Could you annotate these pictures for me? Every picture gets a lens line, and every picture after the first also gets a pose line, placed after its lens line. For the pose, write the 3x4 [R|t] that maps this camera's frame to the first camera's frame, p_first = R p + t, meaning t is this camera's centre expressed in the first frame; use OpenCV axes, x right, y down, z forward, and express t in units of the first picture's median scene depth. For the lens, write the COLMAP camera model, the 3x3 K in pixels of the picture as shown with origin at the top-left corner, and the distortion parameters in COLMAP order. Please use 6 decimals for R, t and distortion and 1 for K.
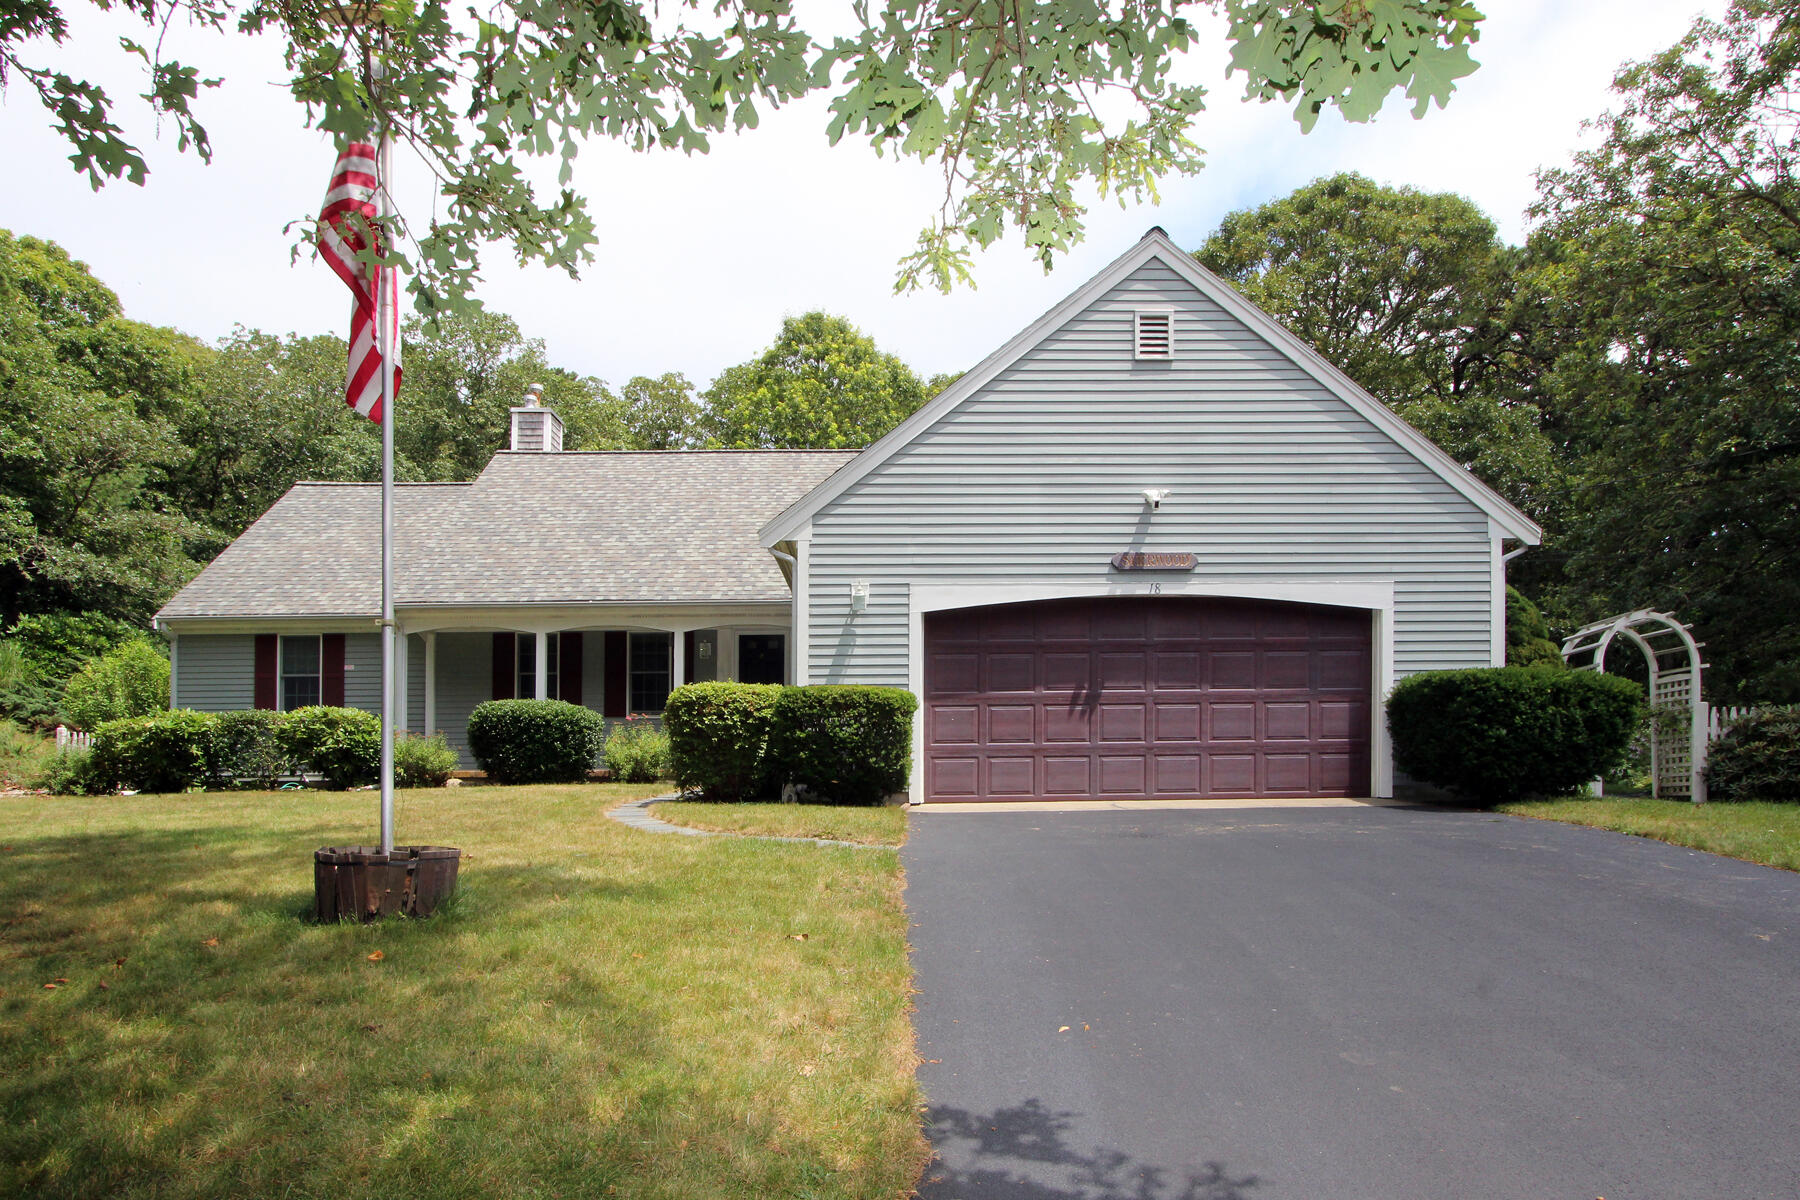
lens RADIAL K [[1037.1, 0, 898.8], [0, 1037.1, 709.3], [0, 0, 1]] dist [-0.006636, 0.001210]
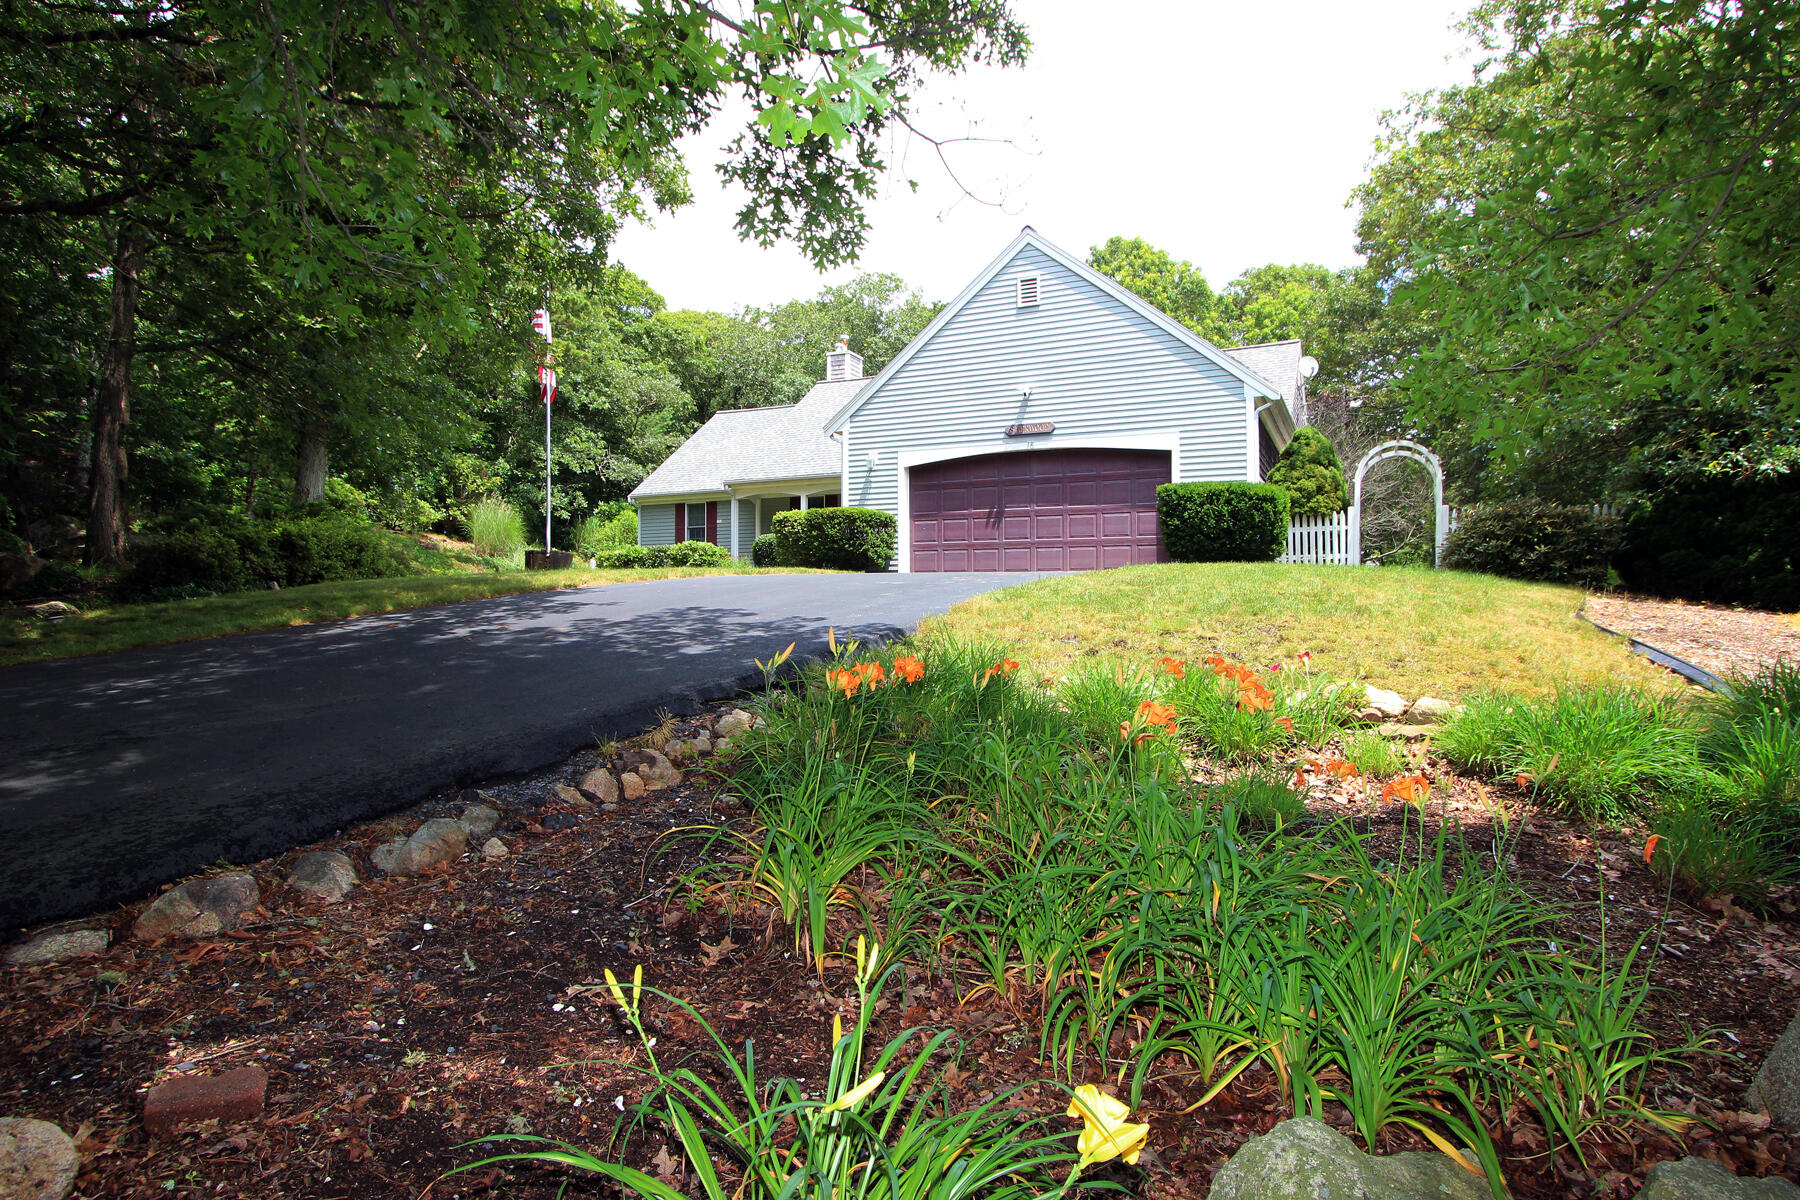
lens RADIAL K [[989.1, 0, 900.0], [0, 989.1, 600.0], [0, 0, 1]] dist [-0.012301, 0.000865]
pose [[0.885595, 0.010854, -0.464331, 0.781329], [-0.006122, 0.999913, 0.011699, 0.109323], [0.464417, -0.007518, 0.885585, -0.475048]]
